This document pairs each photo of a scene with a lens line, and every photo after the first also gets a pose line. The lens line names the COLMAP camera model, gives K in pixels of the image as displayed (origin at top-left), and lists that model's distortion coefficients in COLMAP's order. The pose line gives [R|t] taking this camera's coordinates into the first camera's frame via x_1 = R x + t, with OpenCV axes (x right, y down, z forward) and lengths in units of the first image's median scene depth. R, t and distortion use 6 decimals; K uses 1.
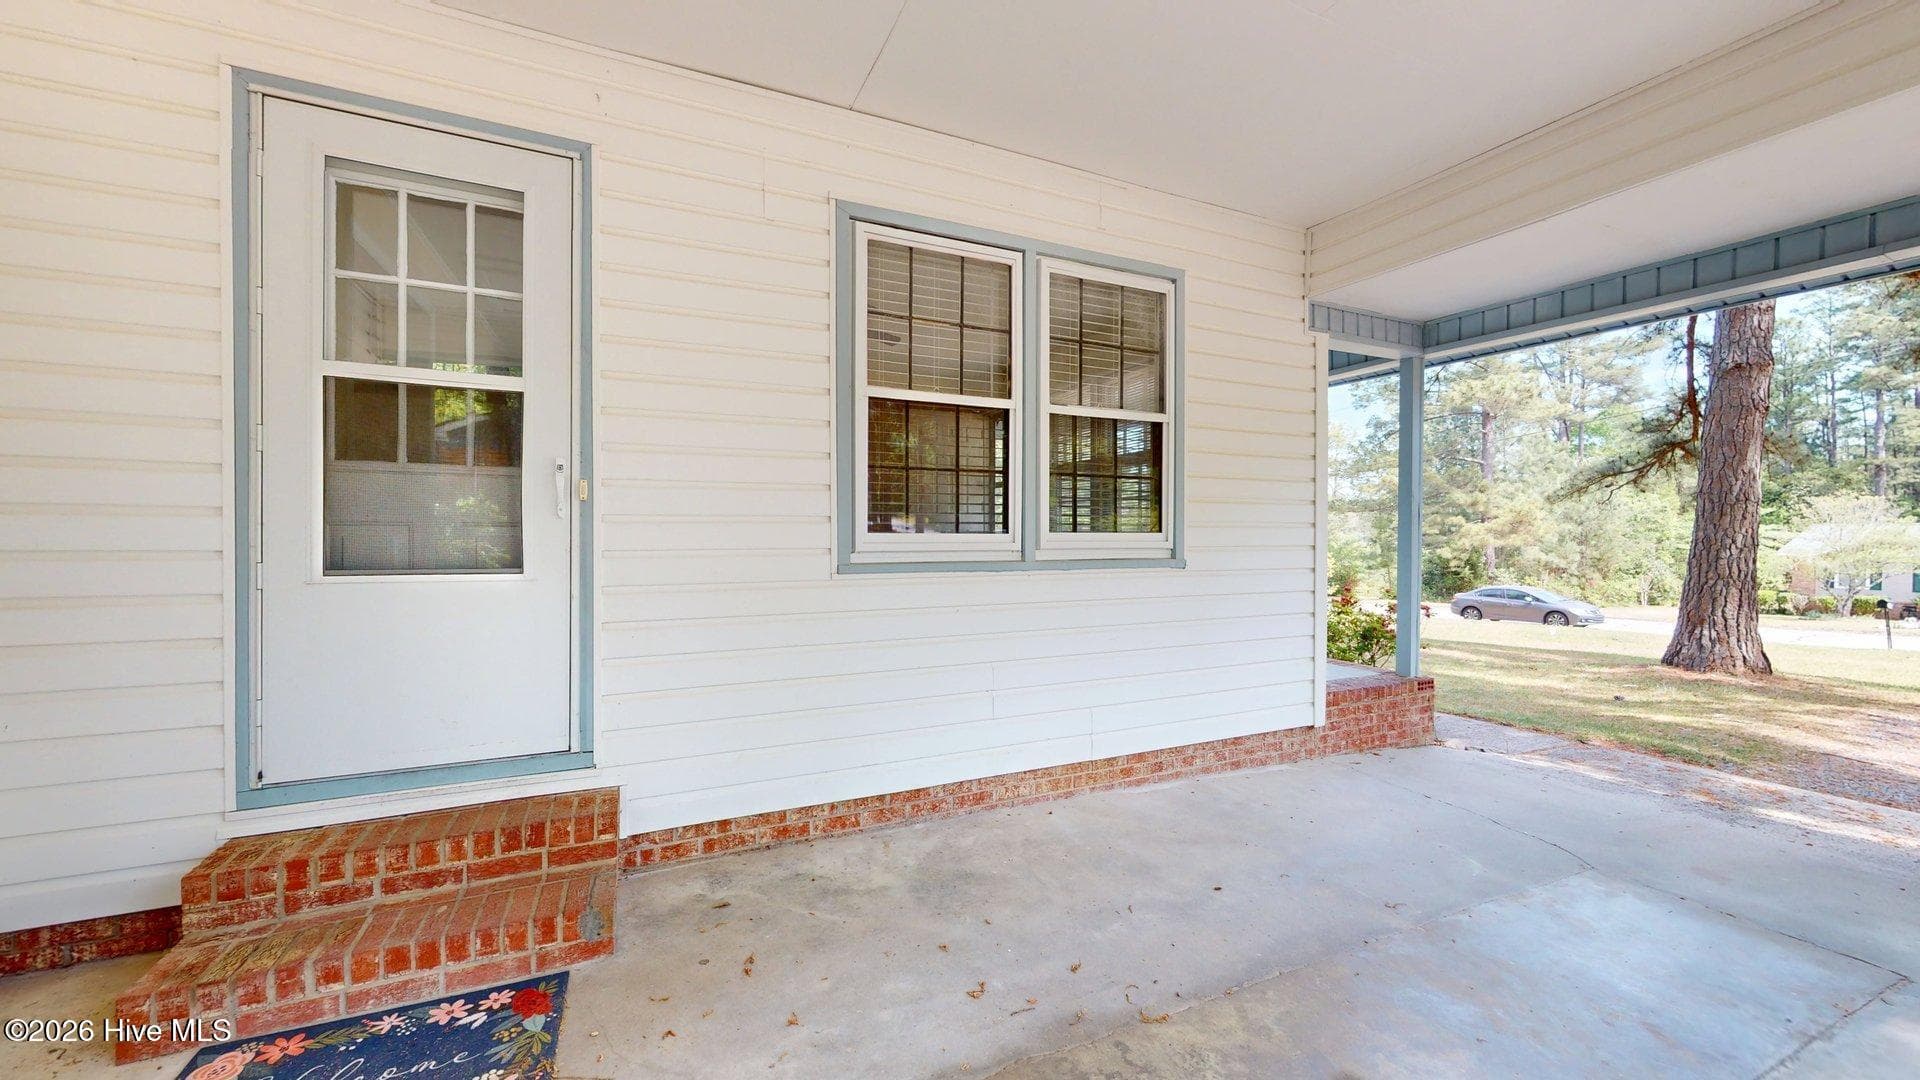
lens RADIAL K [[733.3, 0, 960.0], [0, 733.3, 540.0], [0, 0, 1]] dist [-0.011812, 0.009896]
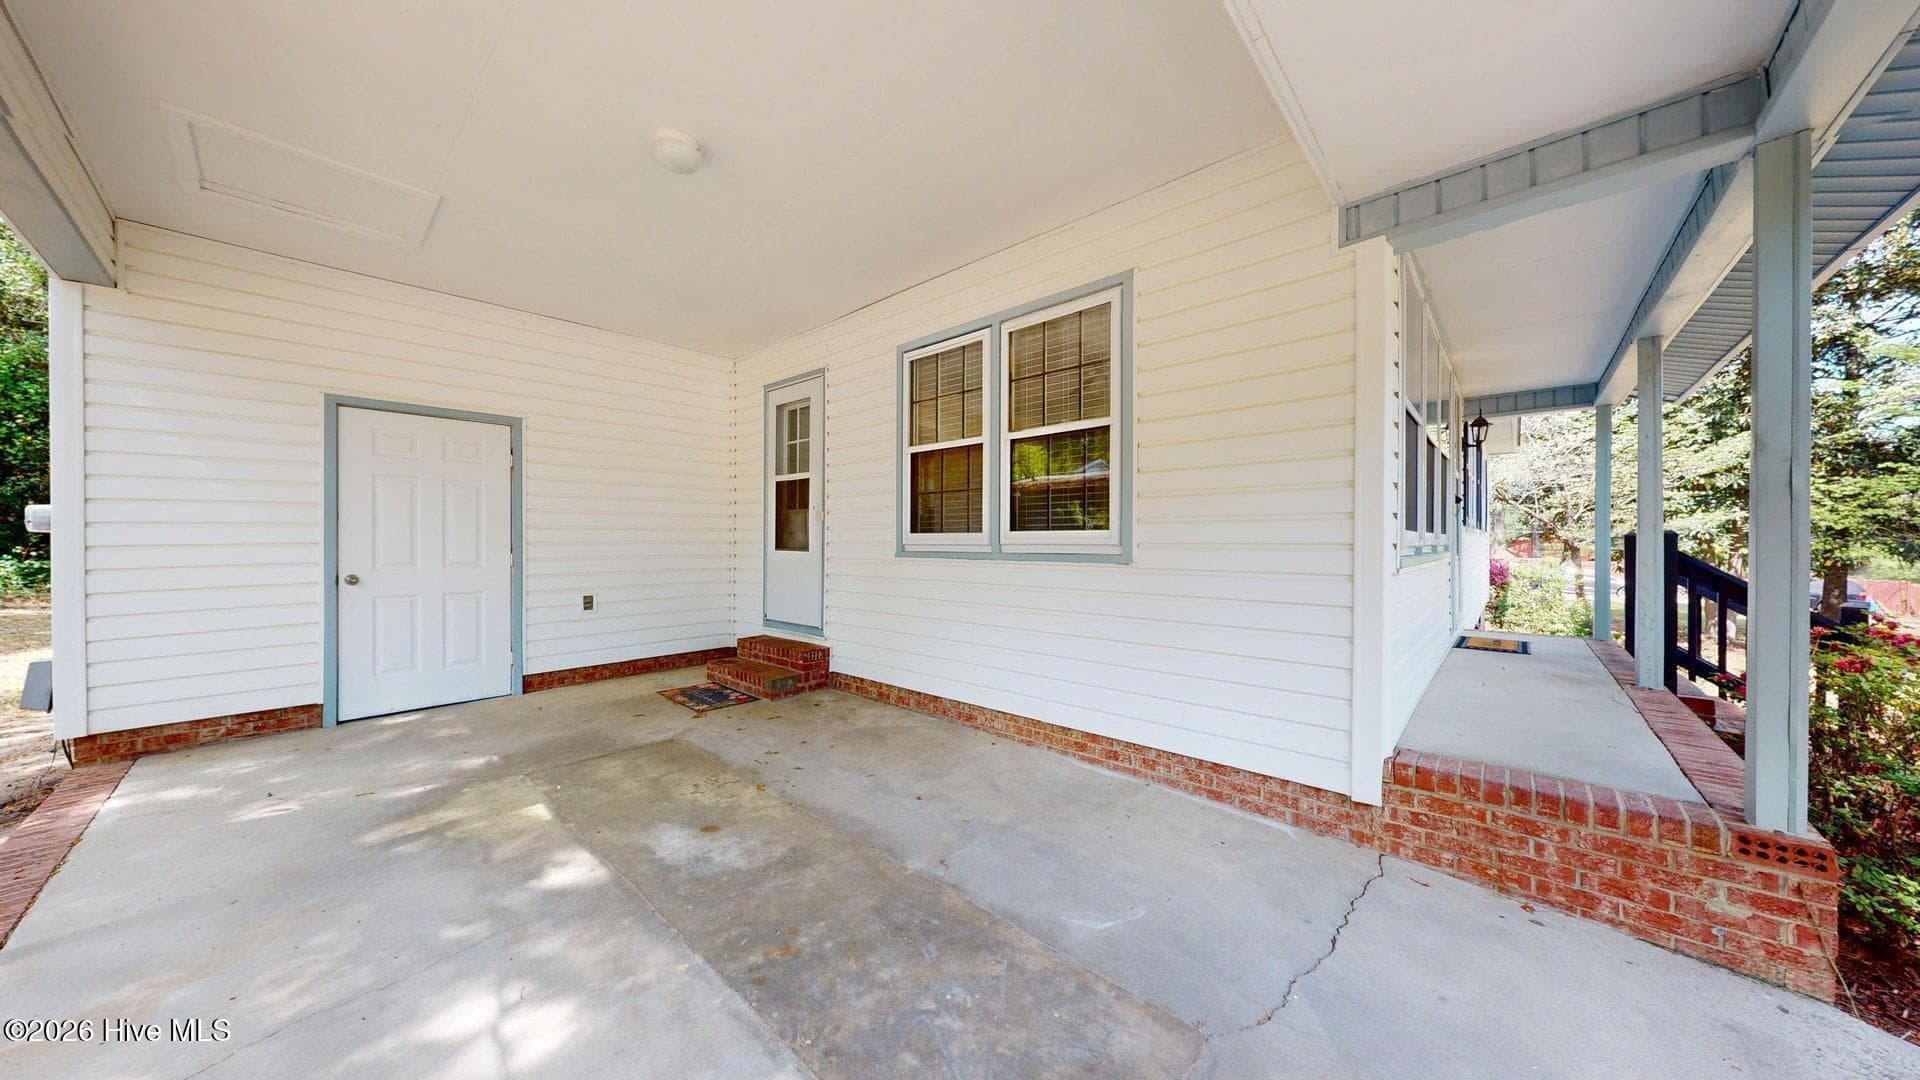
lens RADIAL K [[683.6, 0, 1002.0], [0, 683.6, 546.6], [0, 0, 1]] dist [-0.002328, -0.000180]
pose [[0.347747, 0.000098, -0.937588, 1.293196], [-0.011773, 0.999922, -0.004261, 0.022462], [0.937514, 0.012520, 0.347721, 0.585971]]
